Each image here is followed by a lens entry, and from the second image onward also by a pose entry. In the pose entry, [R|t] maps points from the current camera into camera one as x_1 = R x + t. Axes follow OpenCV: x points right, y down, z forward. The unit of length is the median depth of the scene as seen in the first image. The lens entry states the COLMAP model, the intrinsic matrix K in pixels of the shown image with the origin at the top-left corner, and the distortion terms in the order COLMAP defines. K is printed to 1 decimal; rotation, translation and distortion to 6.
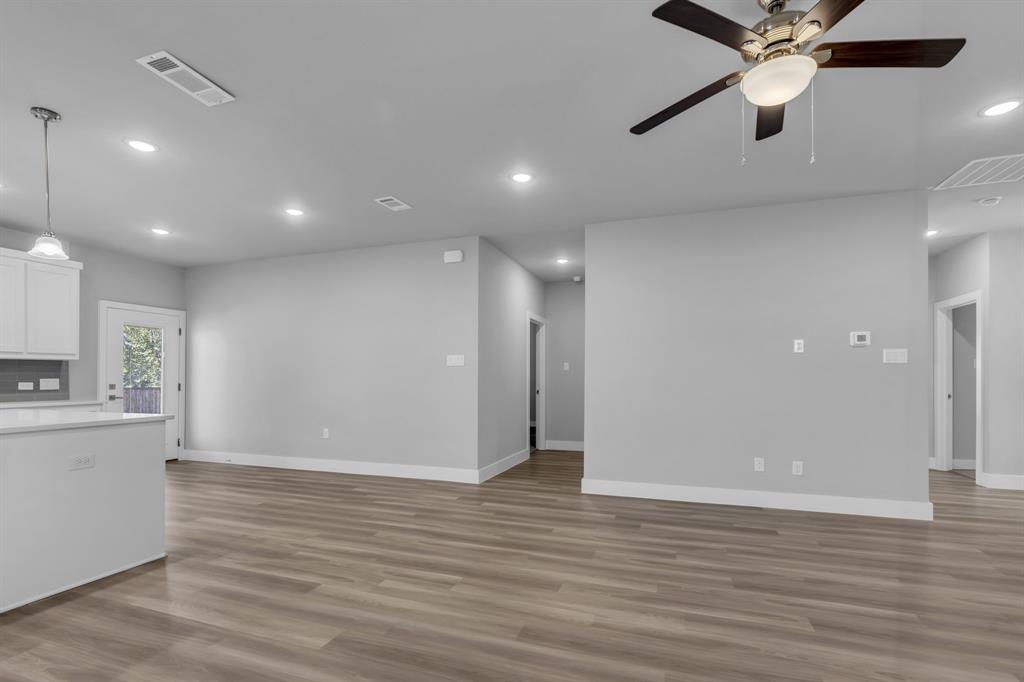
lens RADIAL K [[476.2, 0, 511.1], [0, 476.2, 378.9], [0, 0, 1]] dist [-0.000908, 0.000549]
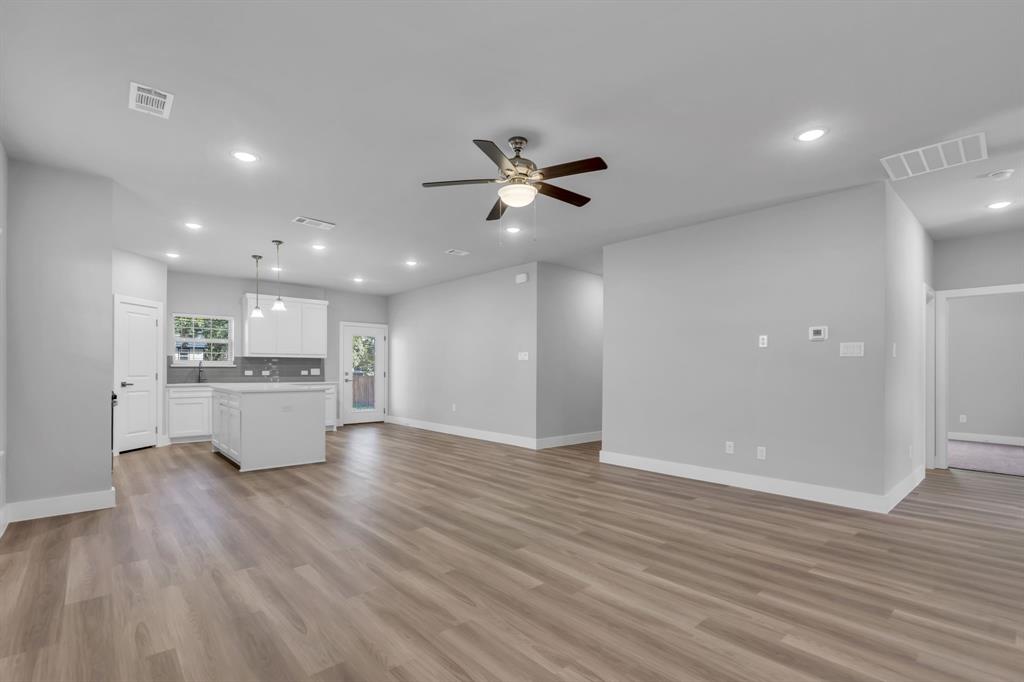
lens RADIAL K [[476.2, 0, 511.1], [0, 476.2, 378.9], [0, 0, 1]] dist [-0.000908, 0.000549]
pose [[0.876580, 0.013981, -0.481053, 0.639940], [-0.005673, 0.999809, 0.018720, 0.000019], [0.481223, -0.013681, 0.876491, -0.239020]]
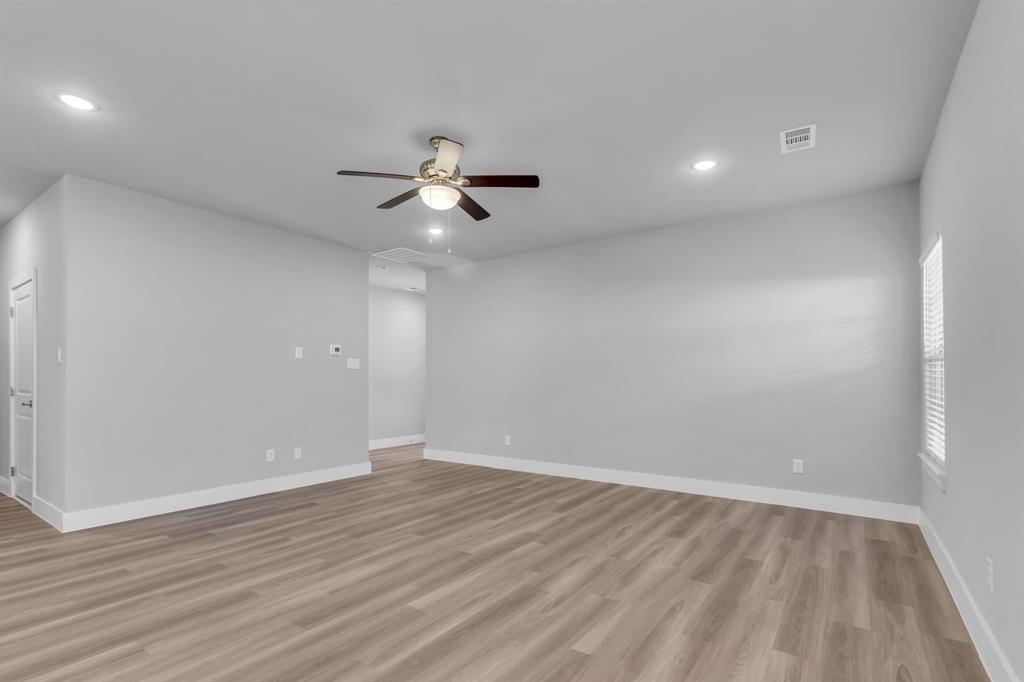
lens RADIAL K [[484.8, 0, 512.7], [0, 484.8, 388.9], [0, 0, 1]] dist [-0.001296, -0.000054]
pose [[0.265001, -0.015498, 0.964124, -0.456360], [-0.001402, 0.999864, 0.016457, 0.002486], [-0.964247, -0.005712, 0.264943, 0.149410]]
